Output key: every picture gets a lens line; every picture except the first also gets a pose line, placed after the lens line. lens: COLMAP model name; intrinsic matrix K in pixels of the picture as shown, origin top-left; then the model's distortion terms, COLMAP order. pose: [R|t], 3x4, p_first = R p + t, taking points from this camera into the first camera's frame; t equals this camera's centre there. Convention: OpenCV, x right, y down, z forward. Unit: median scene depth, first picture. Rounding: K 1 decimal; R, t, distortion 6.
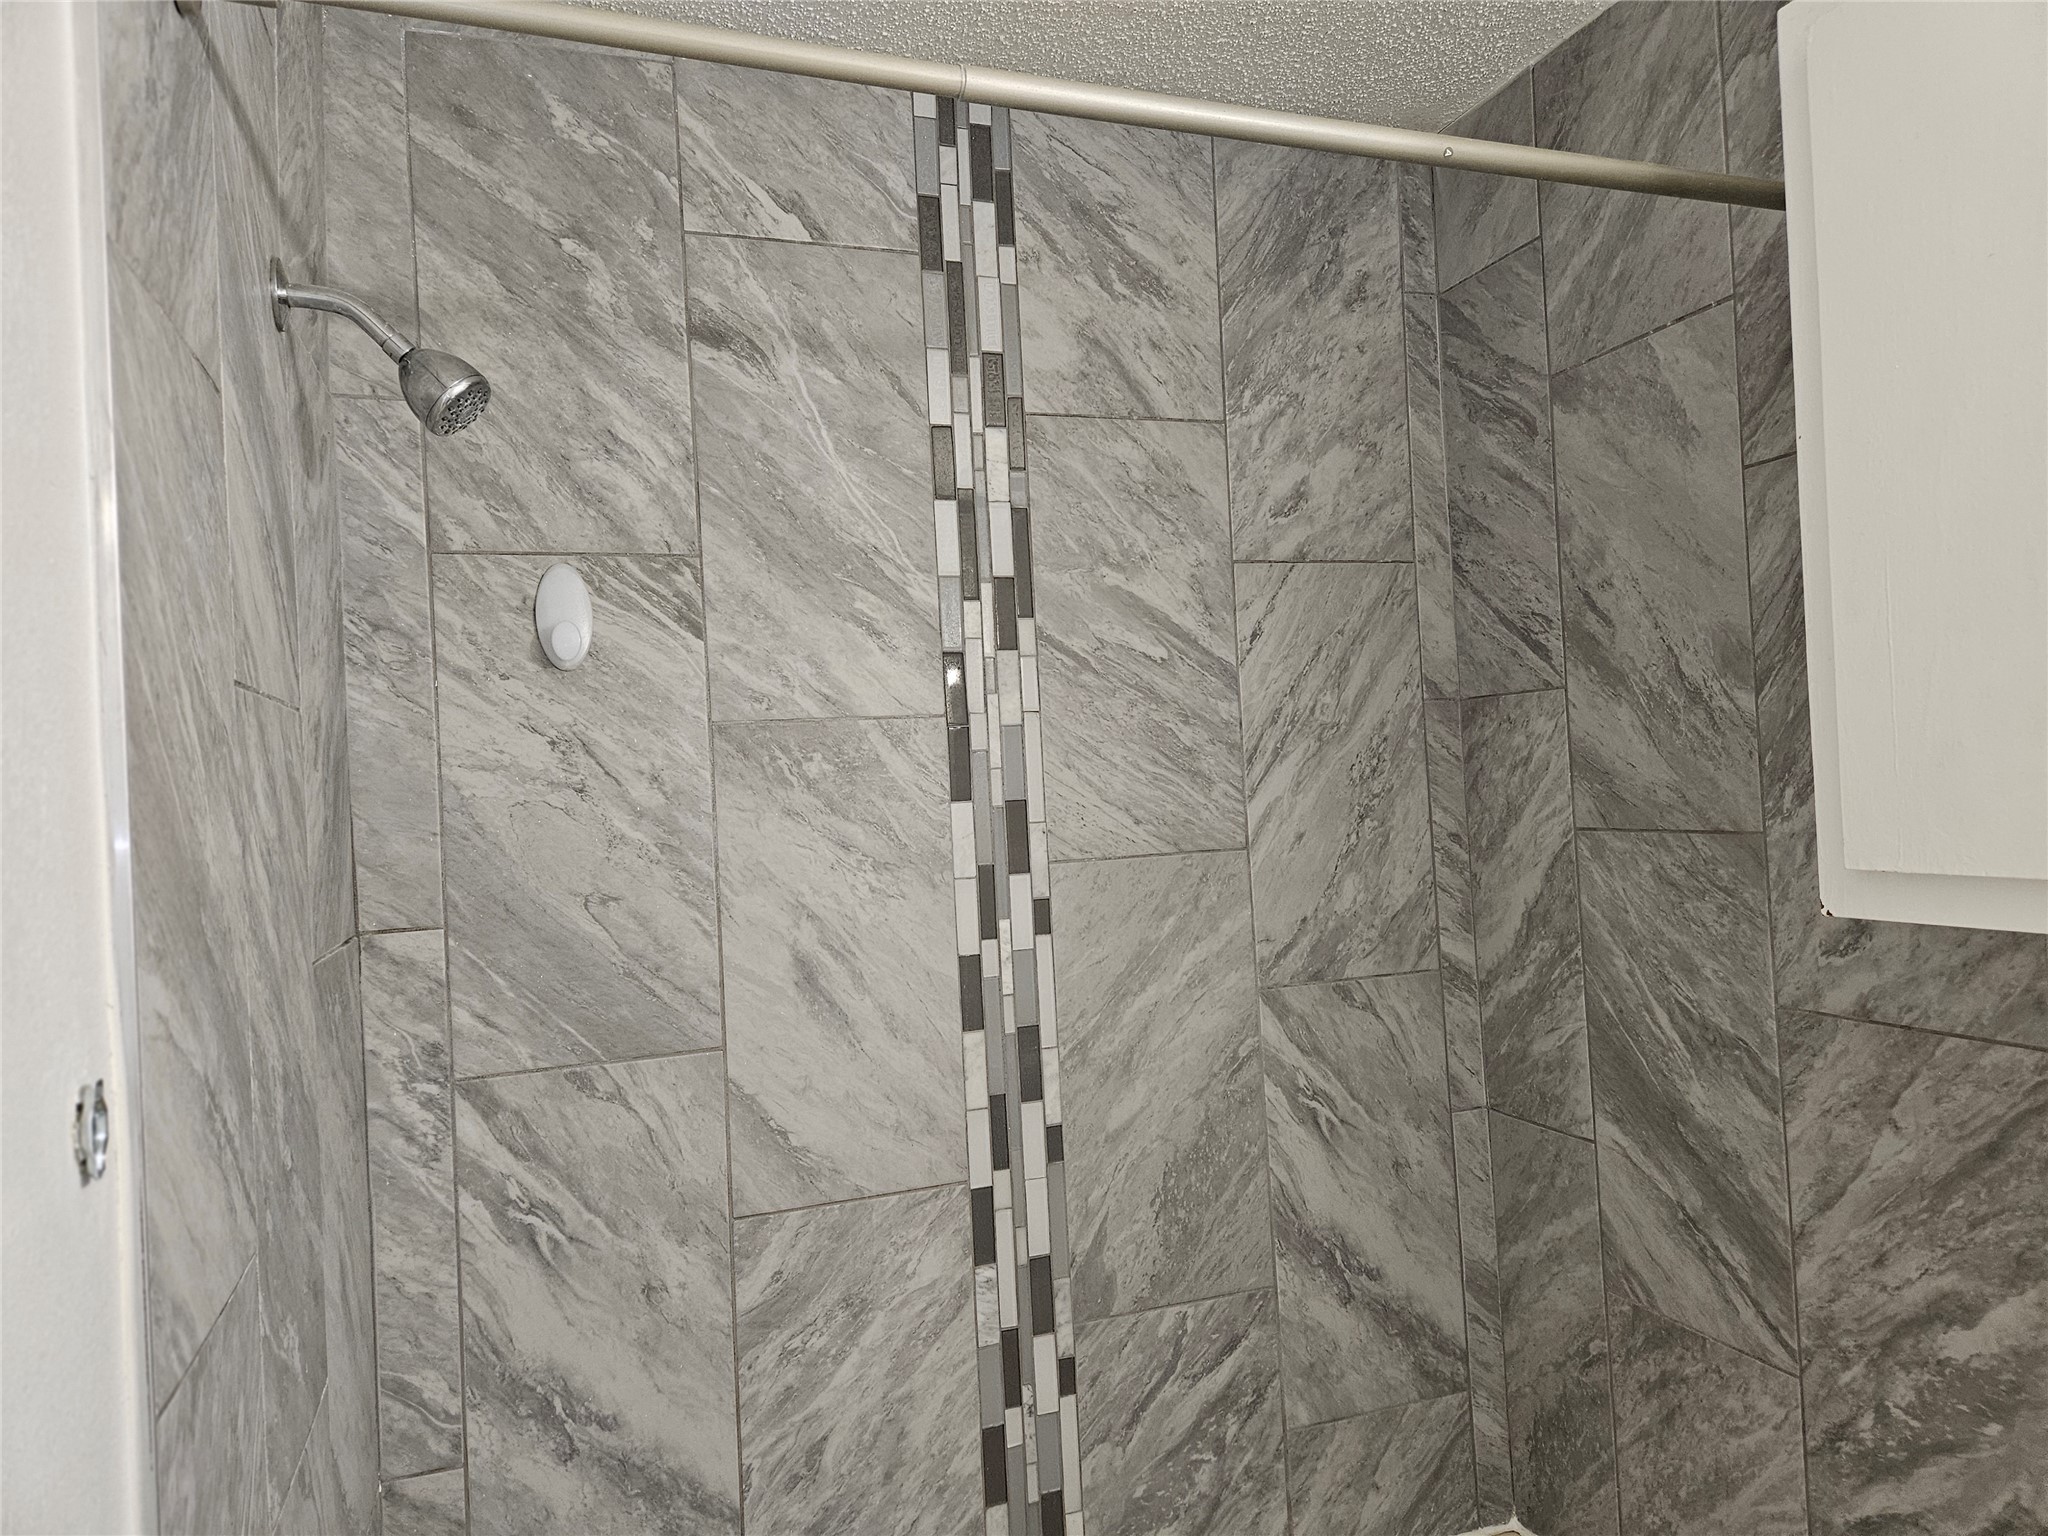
lens RADIAL K [[1397.9, 0, 1039.3], [0, 1397.9, 766.1], [0, 0, 1]] dist [0.094311, -0.097879]
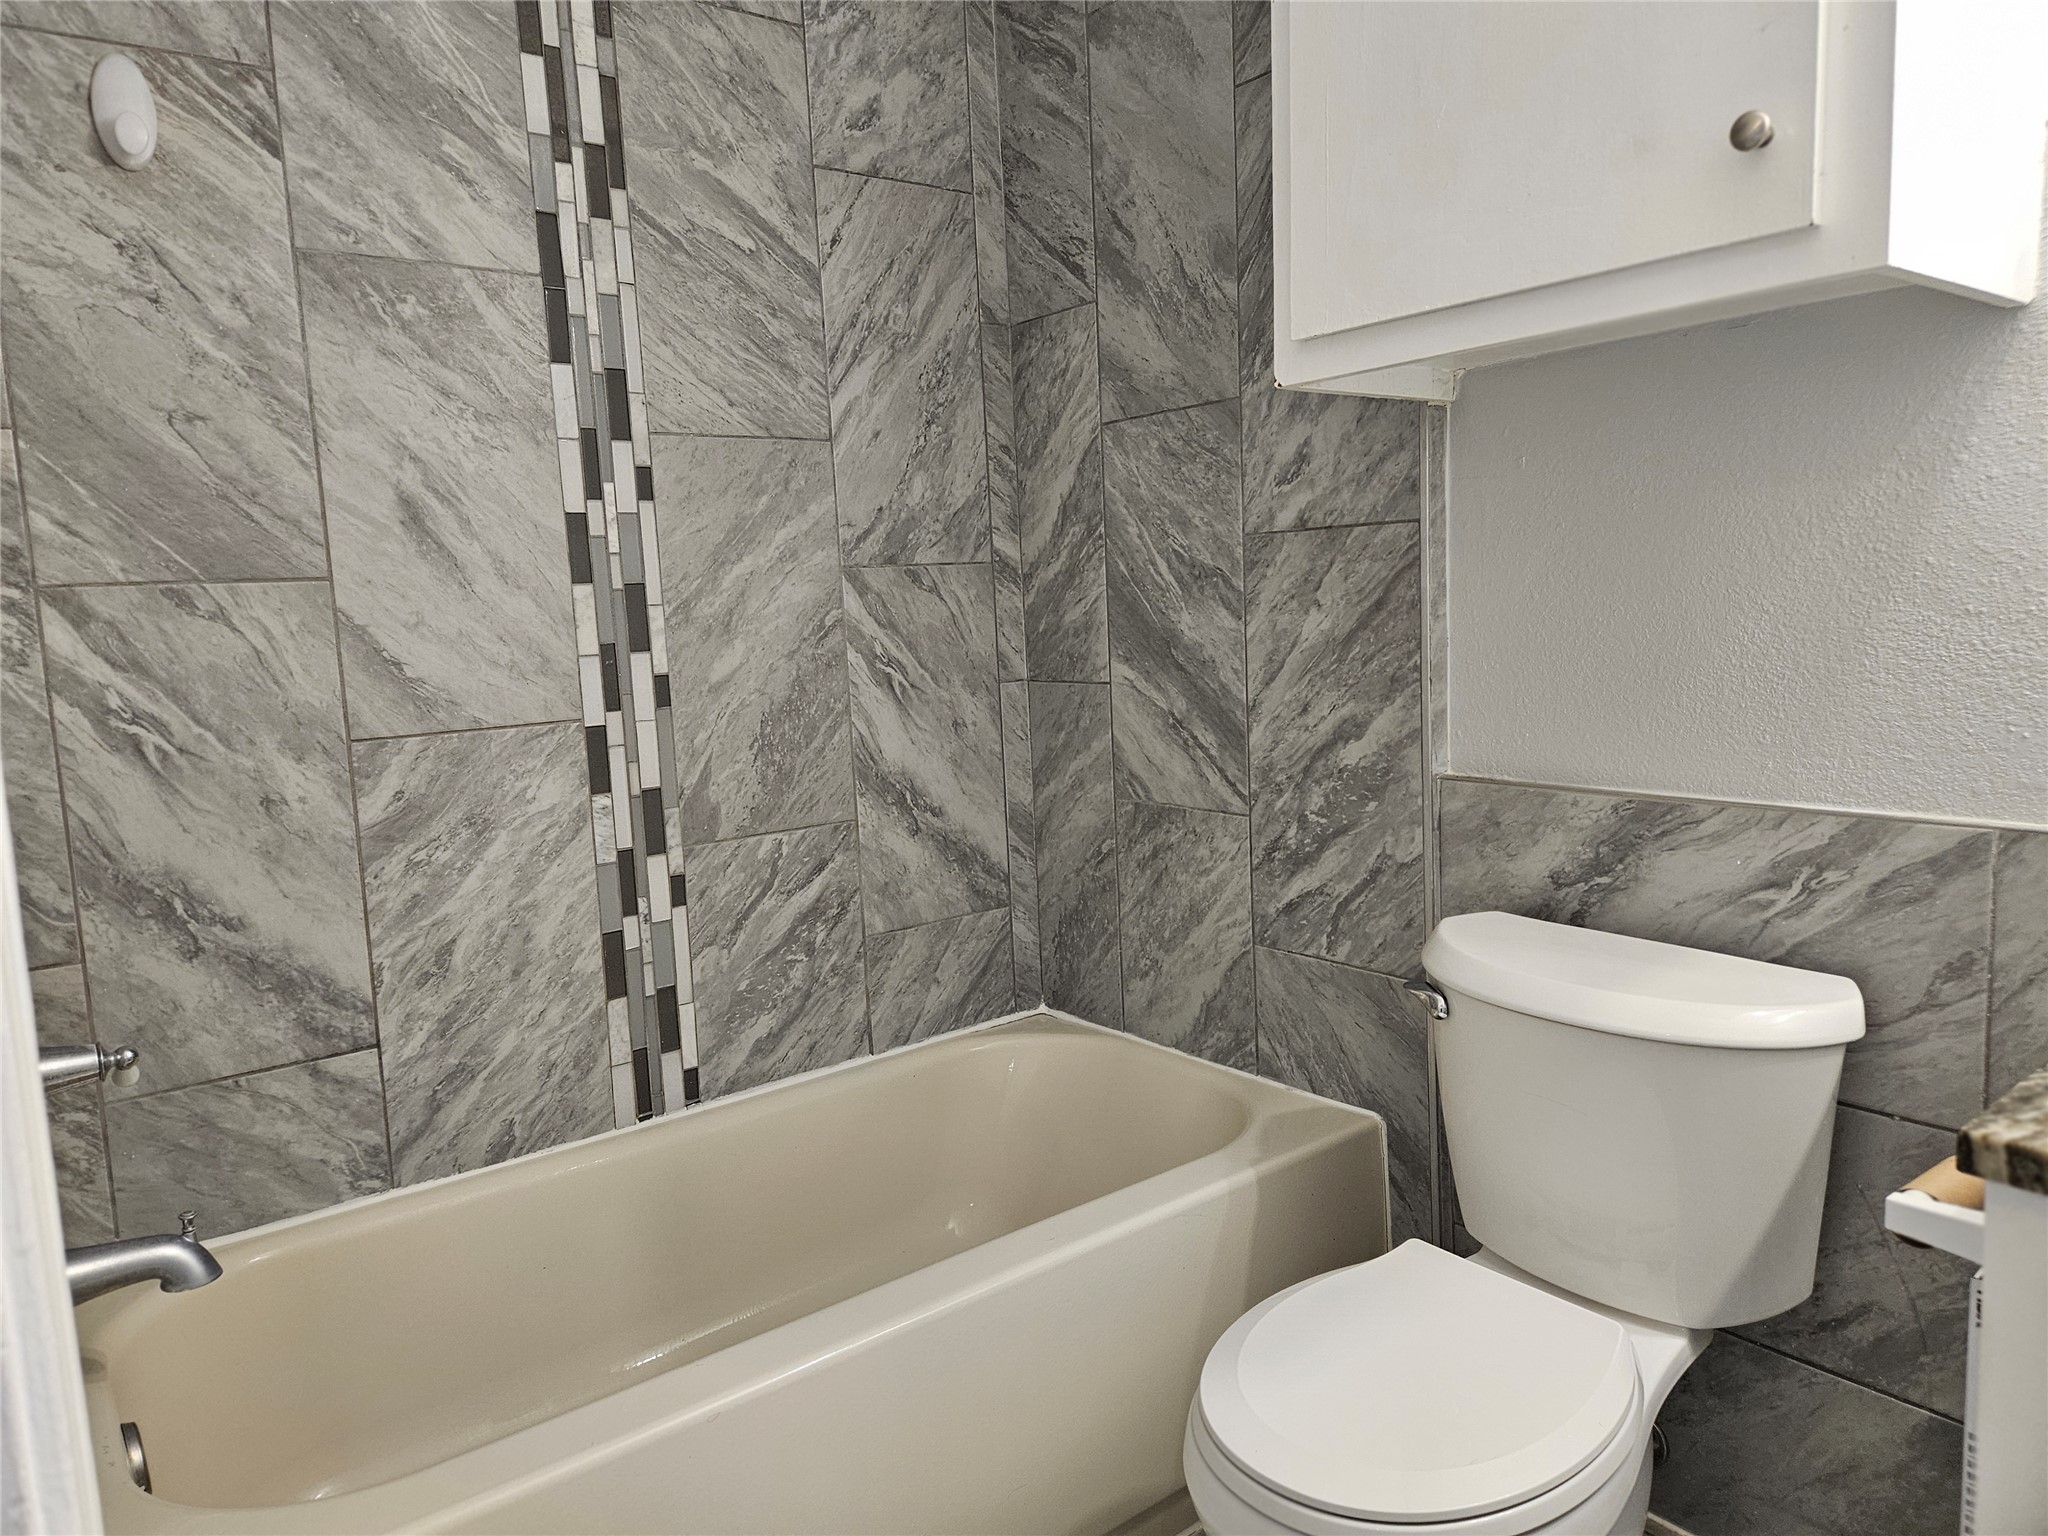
lens RADIAL K [[1388.3, 0, 1024.0], [0, 1388.3, 768.0], [0, 0, 1]] dist [0.087713, -0.084855]
pose [[0.950912, -0.029702, 0.308033, -0.061196], [-0.009207, 0.992227, 0.124099, 0.196495], [-0.309325, -0.120843, 0.943247, -0.141437]]
